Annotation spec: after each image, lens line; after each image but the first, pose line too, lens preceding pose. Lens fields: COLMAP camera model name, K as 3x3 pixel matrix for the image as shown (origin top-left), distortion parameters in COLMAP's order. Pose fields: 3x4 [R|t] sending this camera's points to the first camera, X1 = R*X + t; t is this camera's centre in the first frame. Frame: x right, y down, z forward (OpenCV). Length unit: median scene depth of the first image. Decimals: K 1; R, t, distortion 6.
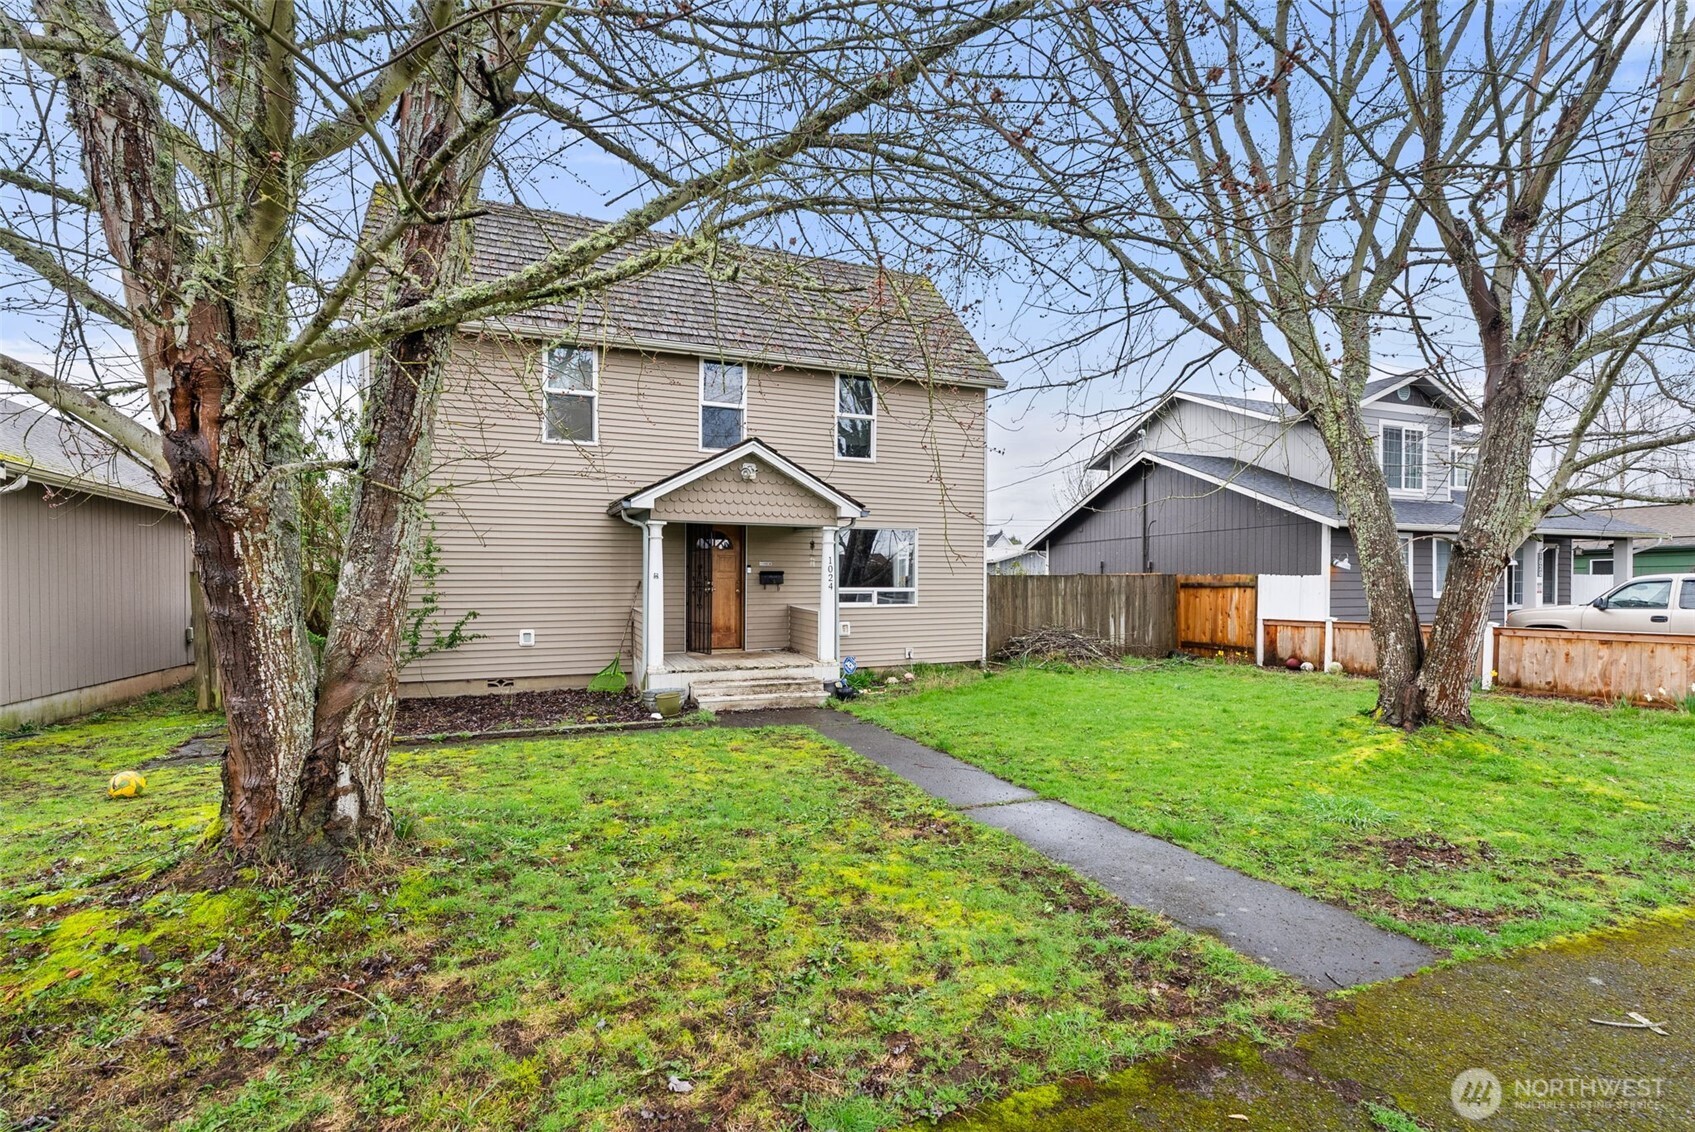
lens RADIAL K [[766.6, 0, 847.5], [0, 766.6, 566.0], [0, 0, 1]] dist [-0.003499, 0.000064]
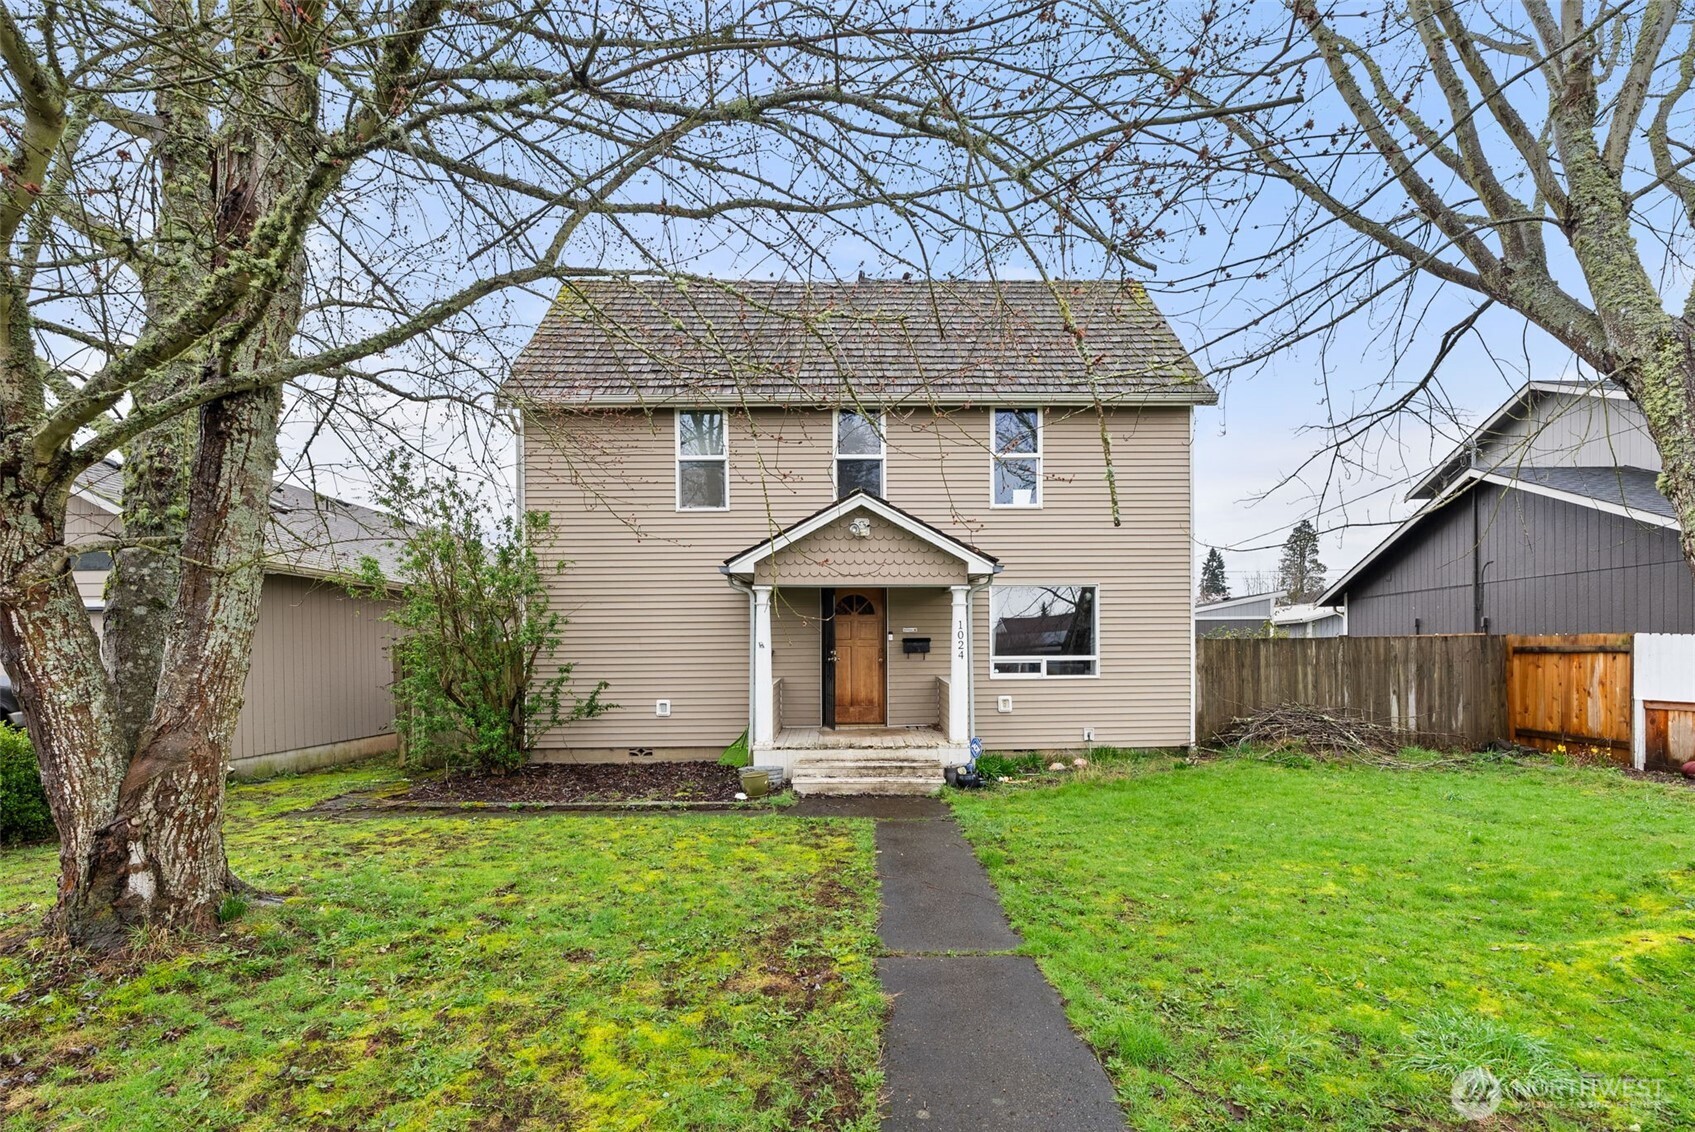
lens RADIAL K [[795.6, 0, 855.0], [0, 795.6, 629.6], [0, 0, 1]] dist [-0.002931, 0.000101]
pose [[0.930141, -0.016297, -0.366840, 0.216174], [0.015317, 0.999867, -0.005583, 0.001321], [0.366882, -0.000426, 0.930267, 0.140189]]
